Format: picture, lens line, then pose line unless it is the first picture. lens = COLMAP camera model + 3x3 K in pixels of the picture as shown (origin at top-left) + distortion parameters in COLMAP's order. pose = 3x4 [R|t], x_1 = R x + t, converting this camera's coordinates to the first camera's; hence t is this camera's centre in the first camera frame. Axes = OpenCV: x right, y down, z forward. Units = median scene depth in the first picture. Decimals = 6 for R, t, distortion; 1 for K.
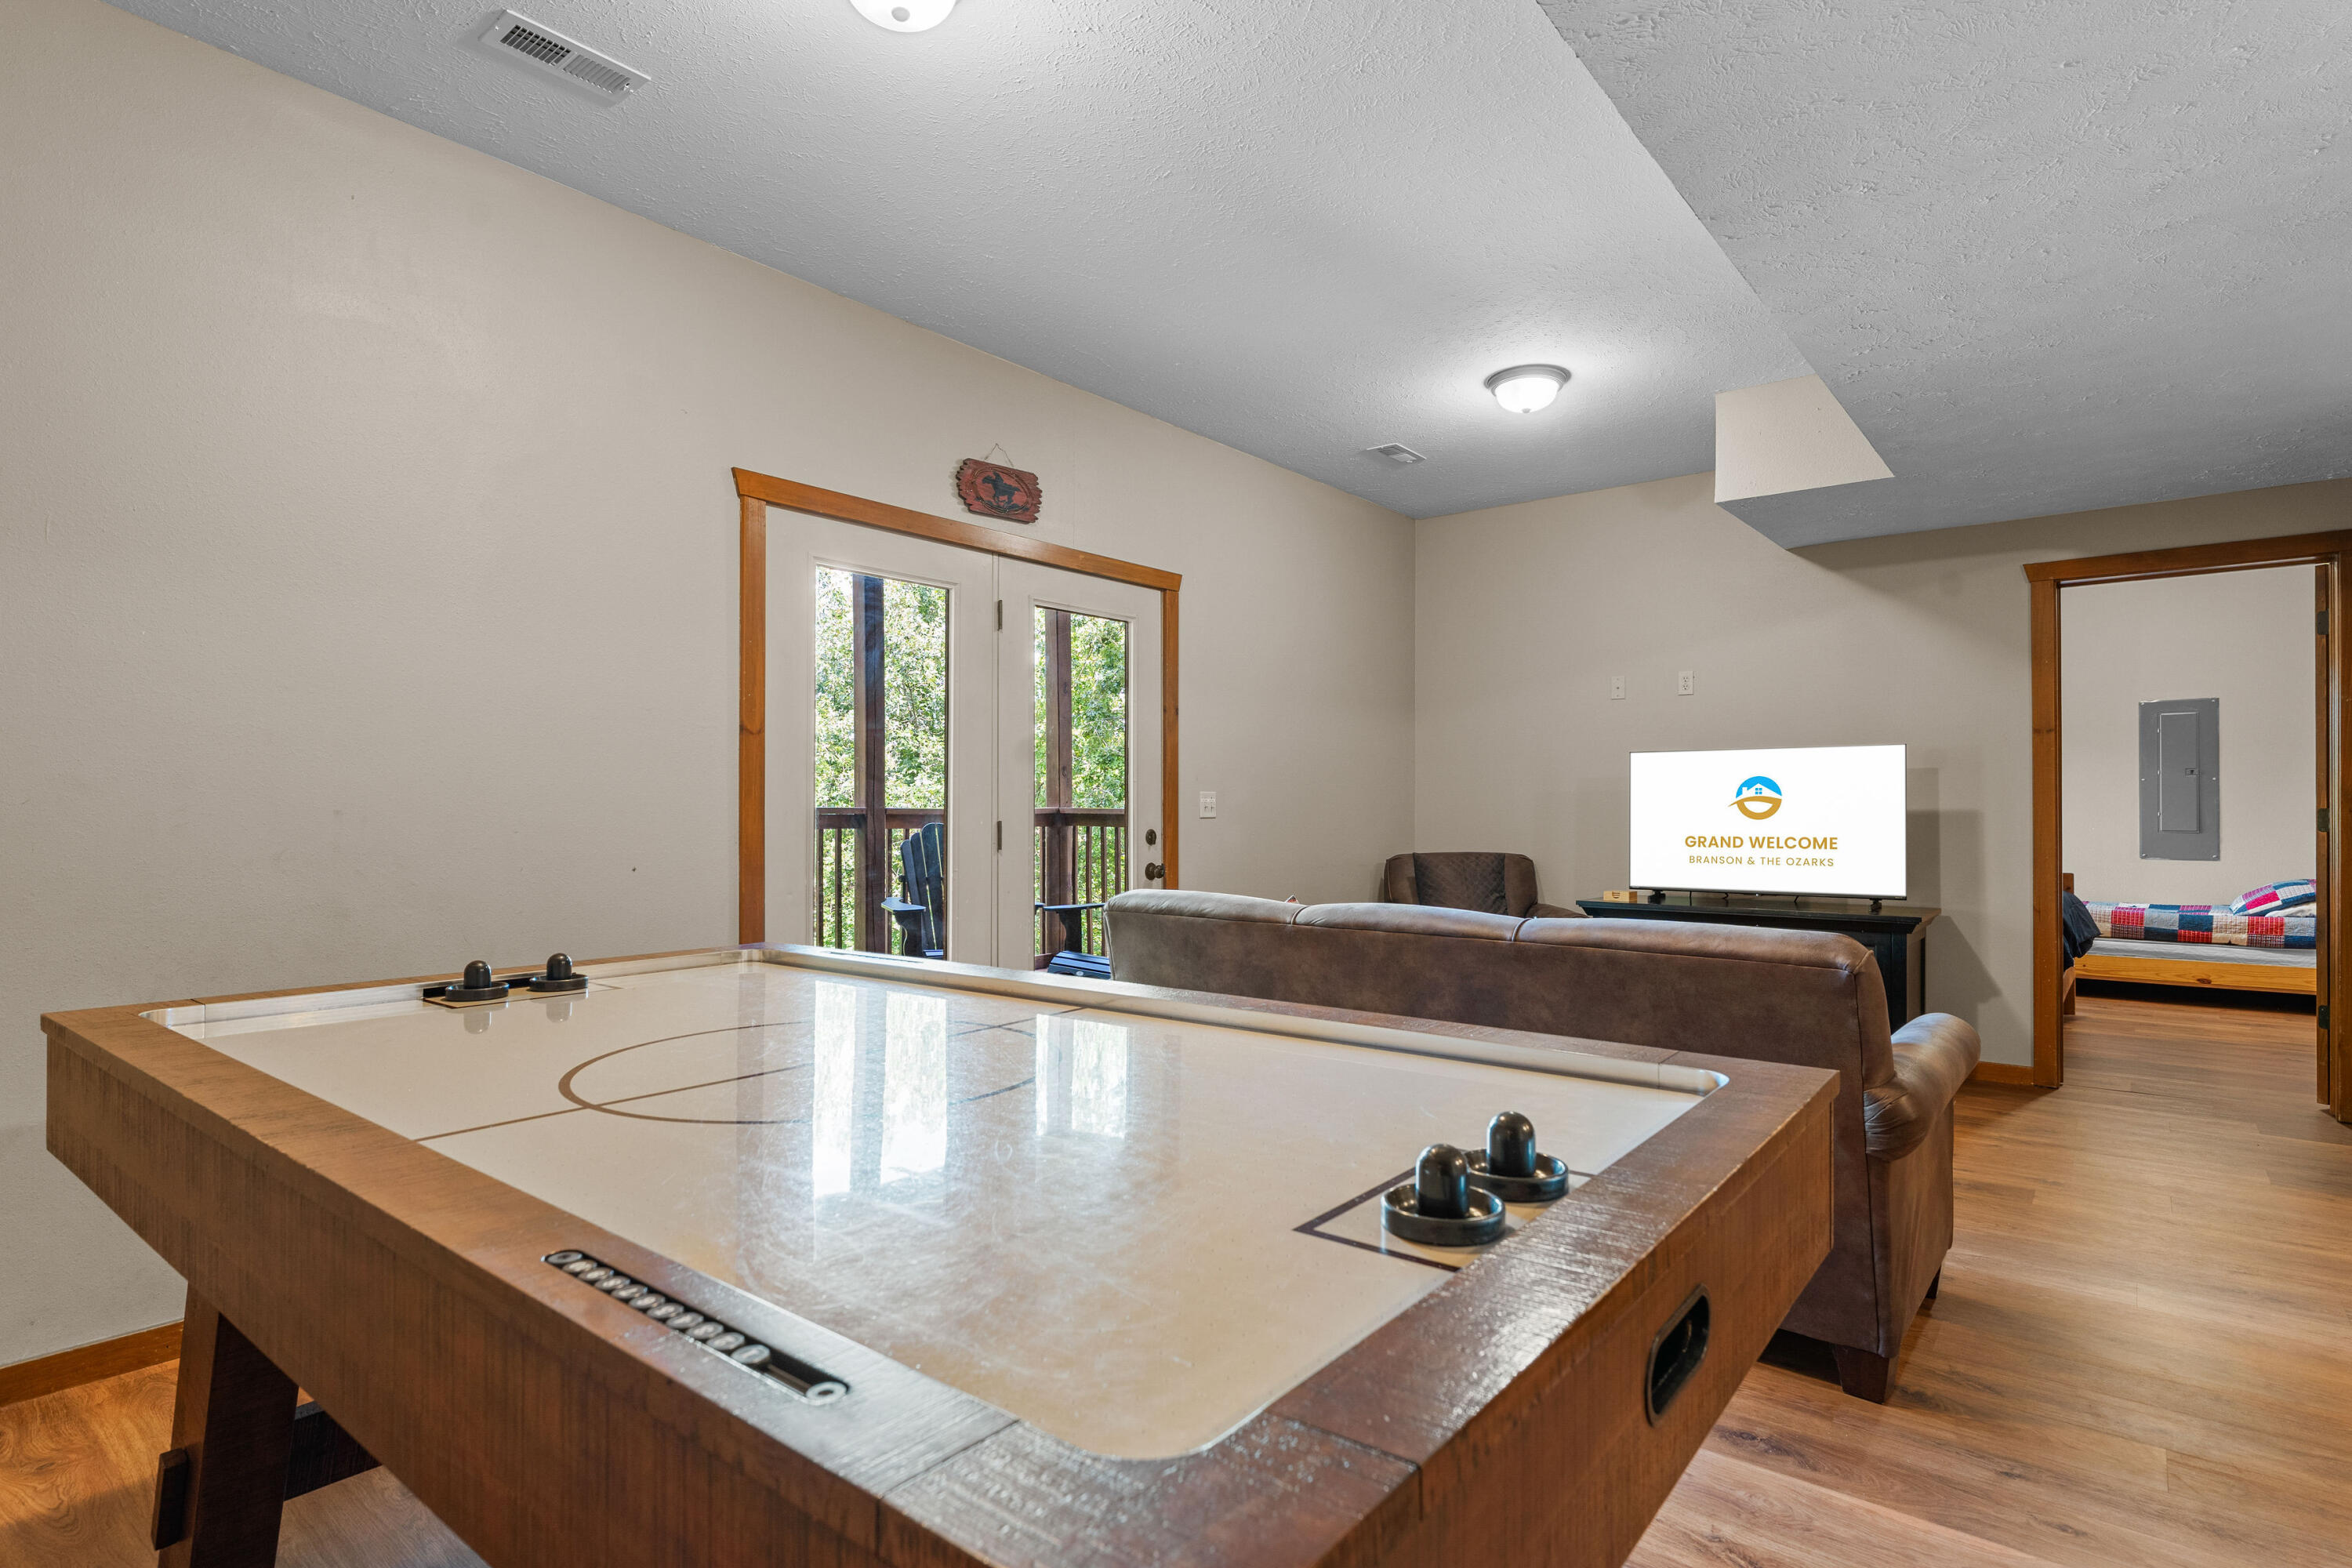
lens RADIAL K [[1184.1, 0, 1170.0], [0, 1184.1, 791.8], [0, 0, 1]] dist [0.001757, 0.000417]
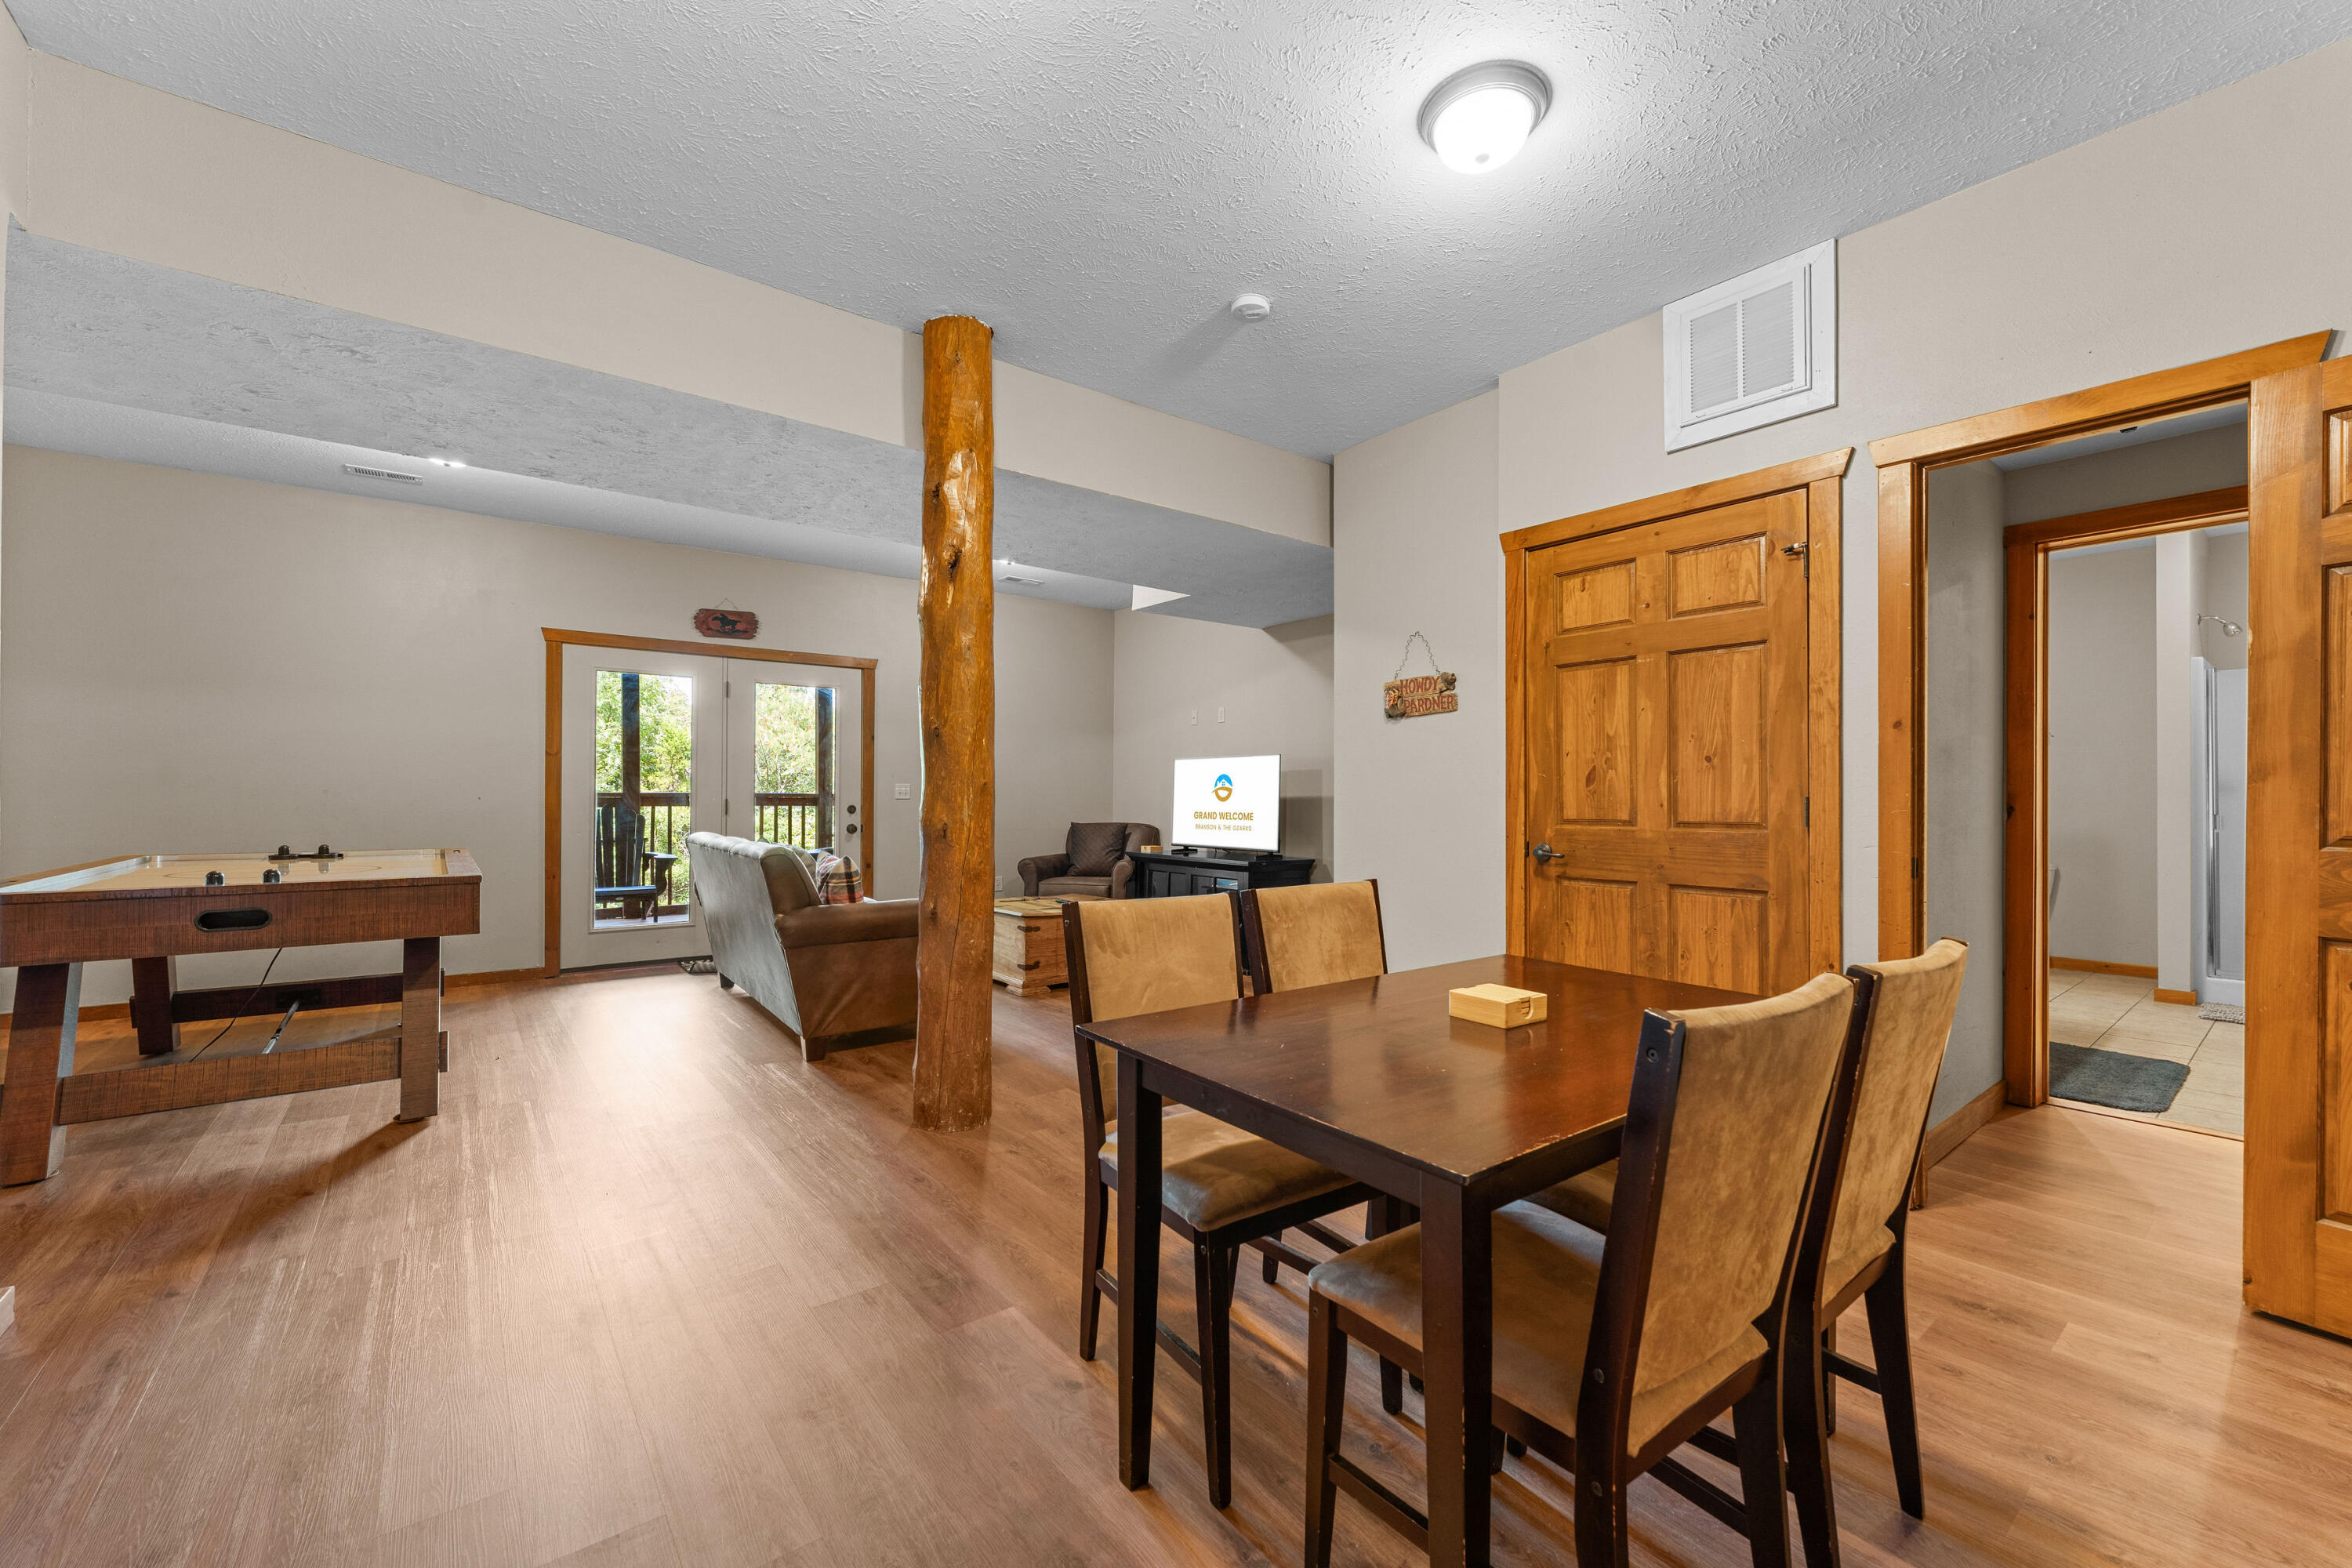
lens RADIAL K [[942.6, 0, 1187.9], [0, 942.6, 795.3], [0, 0, 1]] dist [-0.000285, -0.000023]
pose [[0.974977, 0.003126, -0.222286, 0.780398], [-0.000732, 0.999941, 0.010852, 0.001656], [0.222306, -0.010417, 0.974921, -0.258779]]
